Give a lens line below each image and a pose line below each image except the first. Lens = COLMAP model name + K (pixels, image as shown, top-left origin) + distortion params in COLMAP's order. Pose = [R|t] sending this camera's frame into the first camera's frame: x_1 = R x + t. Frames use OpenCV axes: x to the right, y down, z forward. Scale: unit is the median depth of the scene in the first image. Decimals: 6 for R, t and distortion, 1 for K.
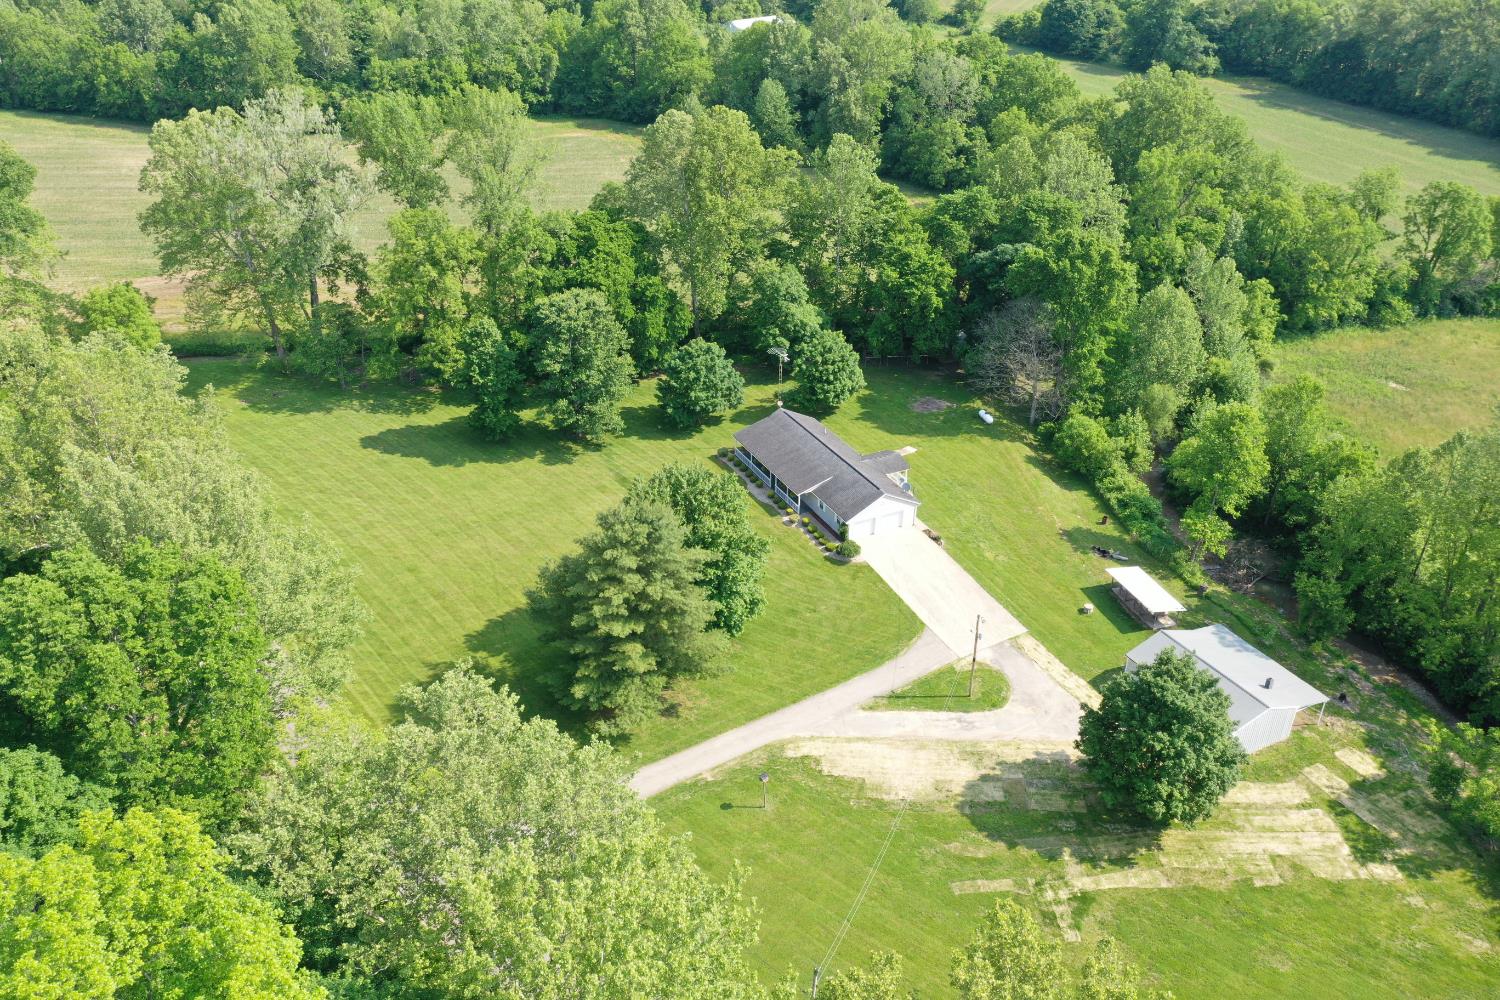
lens RADIAL K [[1191.8, 0, 748.9], [0, 1191.8, 503.2], [0, 0, 1]] dist [0.005173, 0.004715]
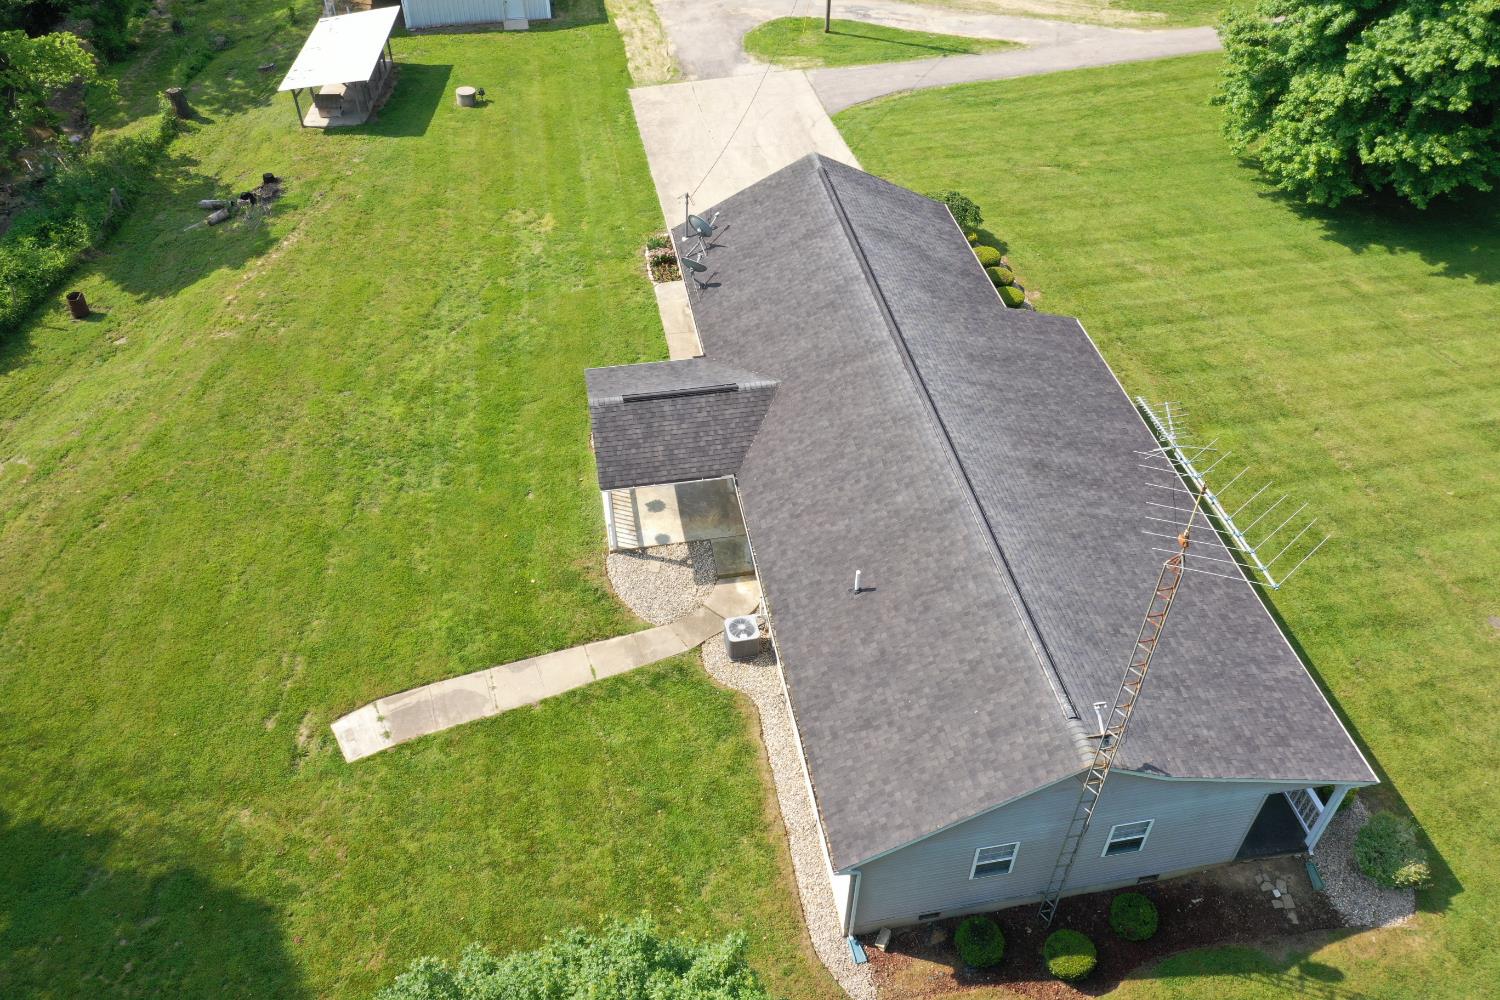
lens RADIAL K [[1191.8, 0, 748.9], [0, 1191.8, 503.2], [0, 0, 1]] dist [0.005173, 0.004715]
pose [[-0.957575, -0.209076, 0.198338, 0.044810], [0.130897, 0.297596, 0.945676, -0.242348], [-0.256742, 0.931517, -0.257603, 1.034853]]
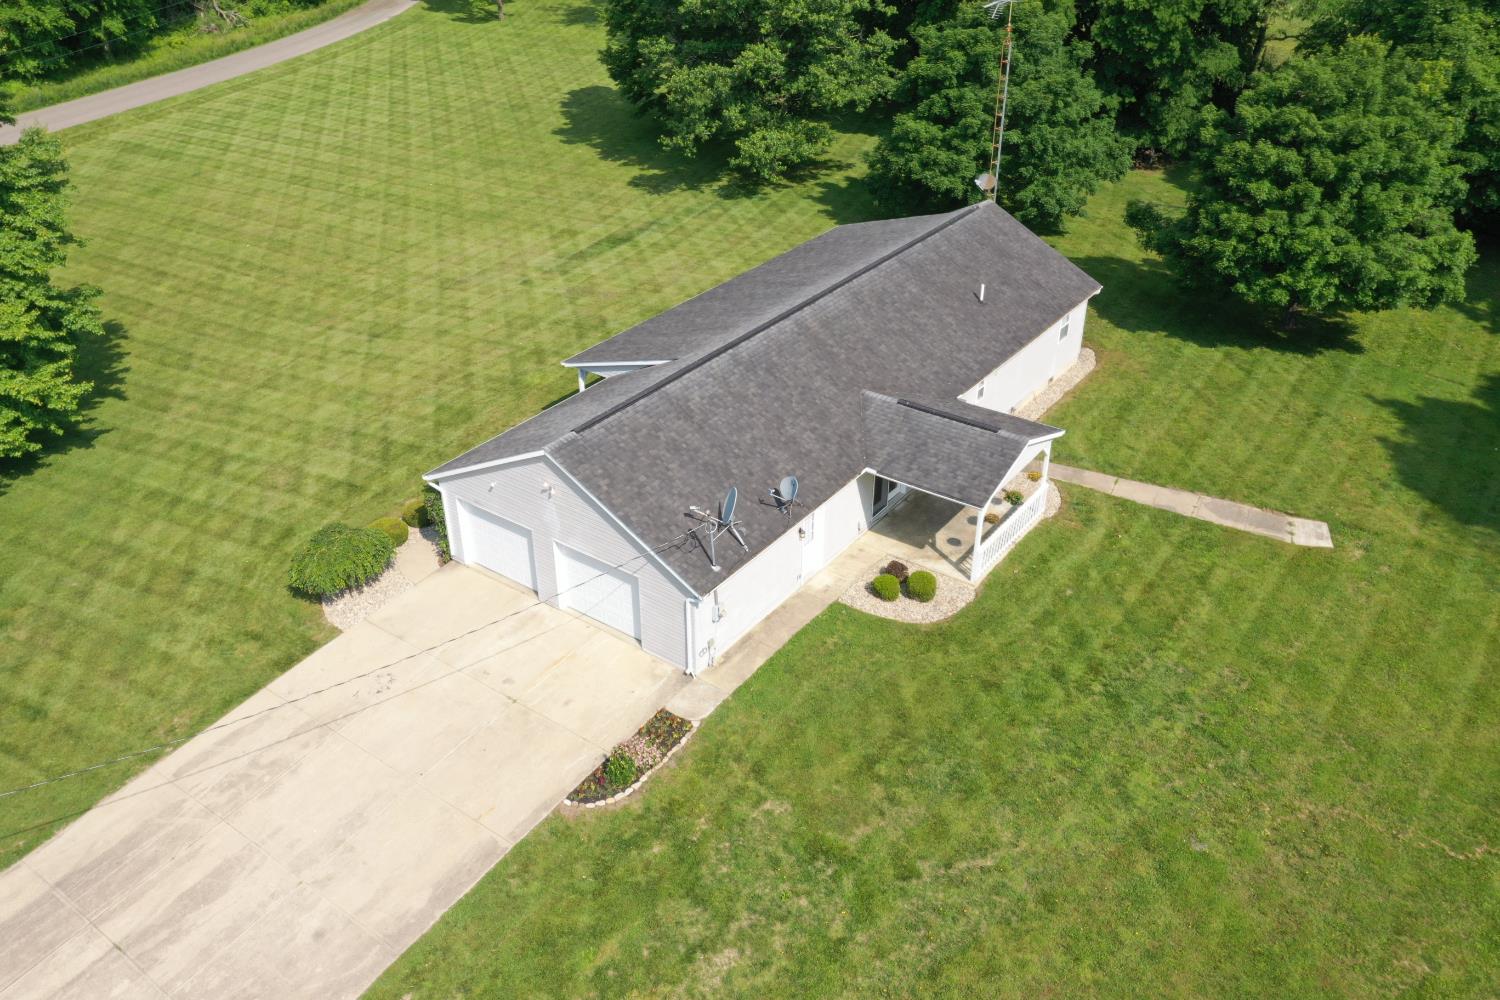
lens RADIAL K [[1209.9, 0, 753.9], [0, 1209.9, 496.1], [0, 0, 1]] dist [0.004685, 0.003134]
pose [[0.457865, 0.448597, -0.767542, 0.276932], [-0.432442, 0.866715, 0.248594, -0.066002], [0.776759, 0.218094, 0.590831, 0.796072]]
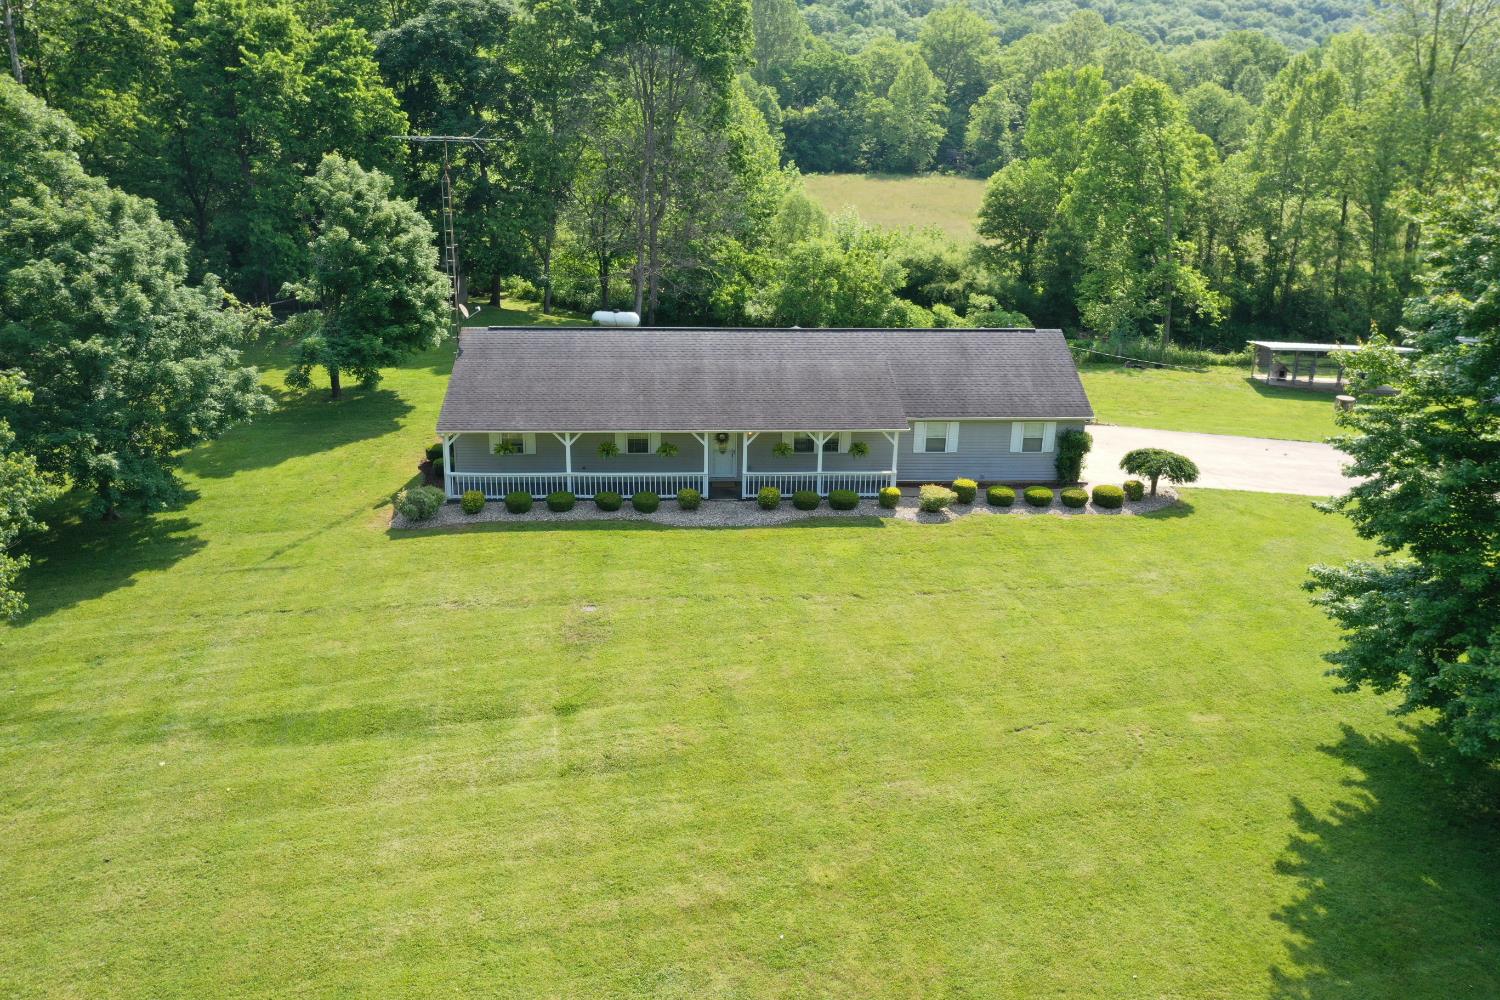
lens RADIAL K [[1208.8, 0, 744.5], [0, 1208.8, 499.2], [0, 0, 1]] dist [0.006269, 0.009843]
pose [[0.391099, -0.299238, 0.870344, -0.244395], [0.445427, 0.889078, 0.105522, -0.040082], [-0.805380, 0.346405, 0.481006, 0.811128]]
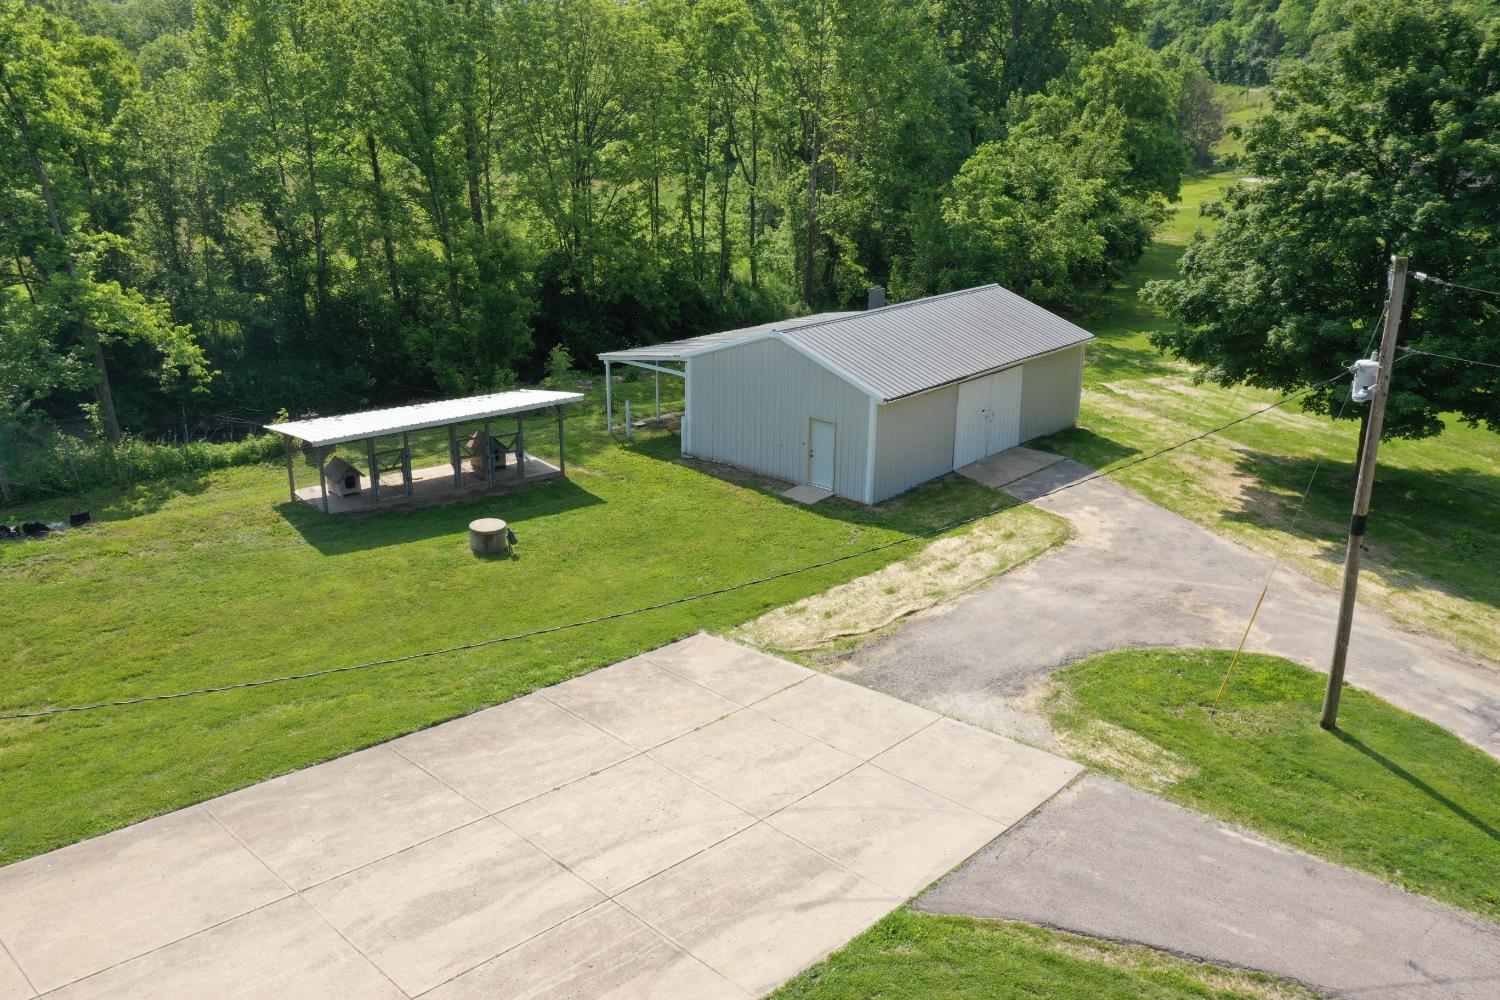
lens RADIAL K [[1191.8, 0, 748.9], [0, 1191.8, 503.2], [0, 0, 1]] dist [0.005173, 0.004715]
pose [[-0.343877, -0.315705, 0.884352, 0.037033], [0.455978, 0.767155, 0.451172, -0.005036], [-0.820873, 0.558393, -0.119853, 0.819404]]
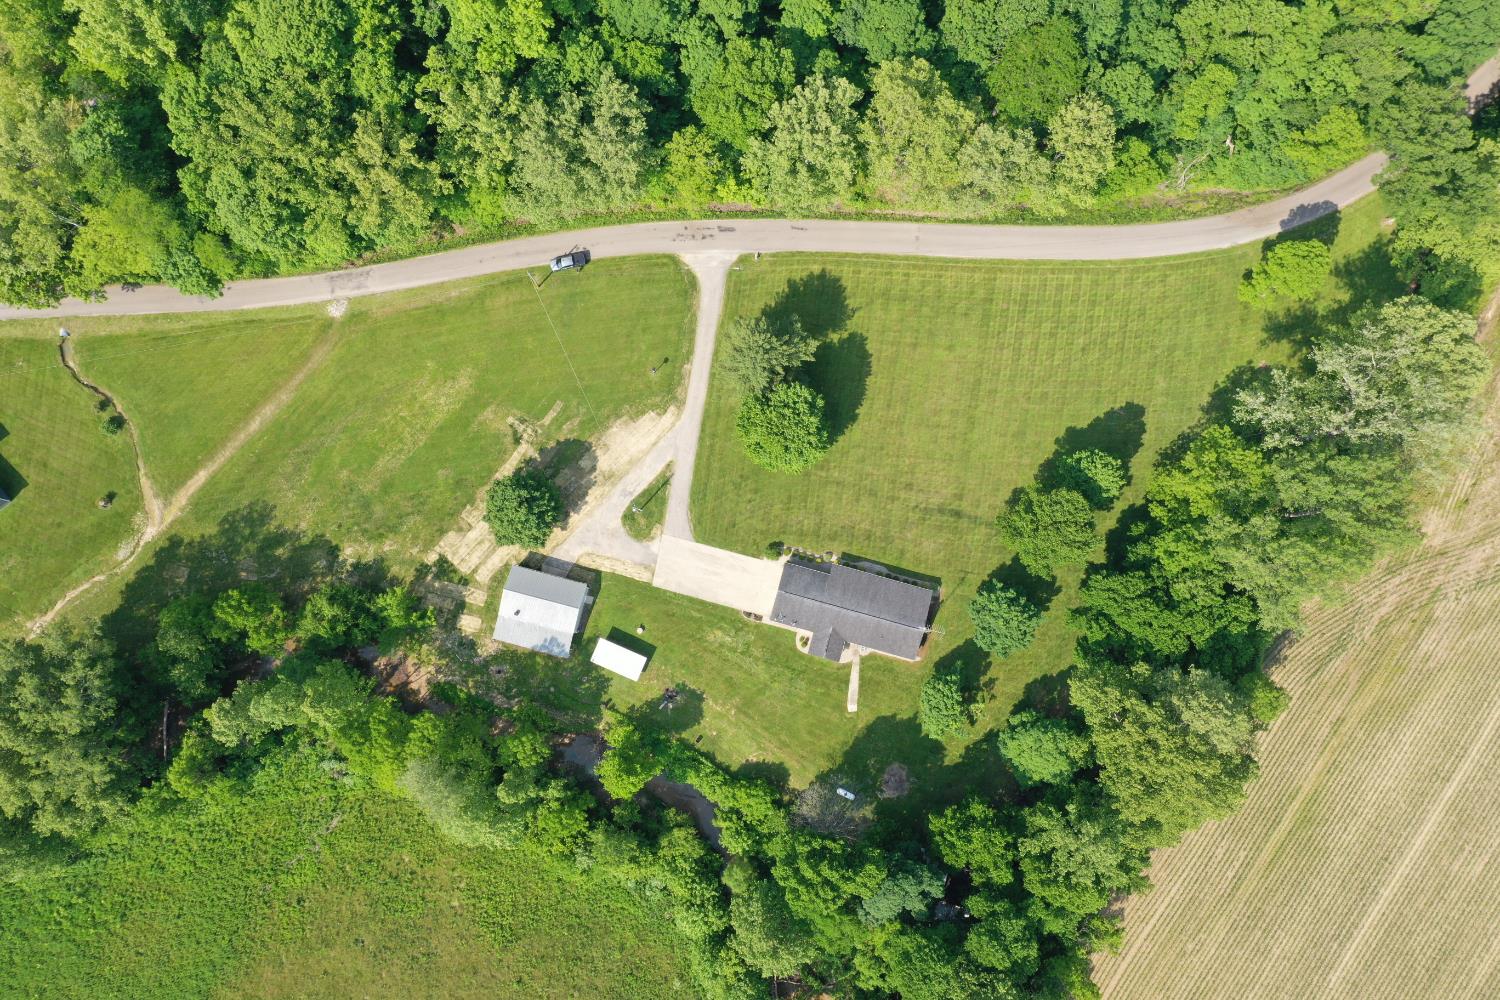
lens RADIAL K [[1208.8, 0, 744.5], [0, 1208.8, 499.2], [0, 0, 1]] dist [0.006269, 0.009843]
pose [[-0.673754, 0.732357, -0.098533, 0.183844], [-0.367230, -0.216128, 0.904672, -1.174829], [0.641247, 0.645710, 0.414561, 0.247727]]
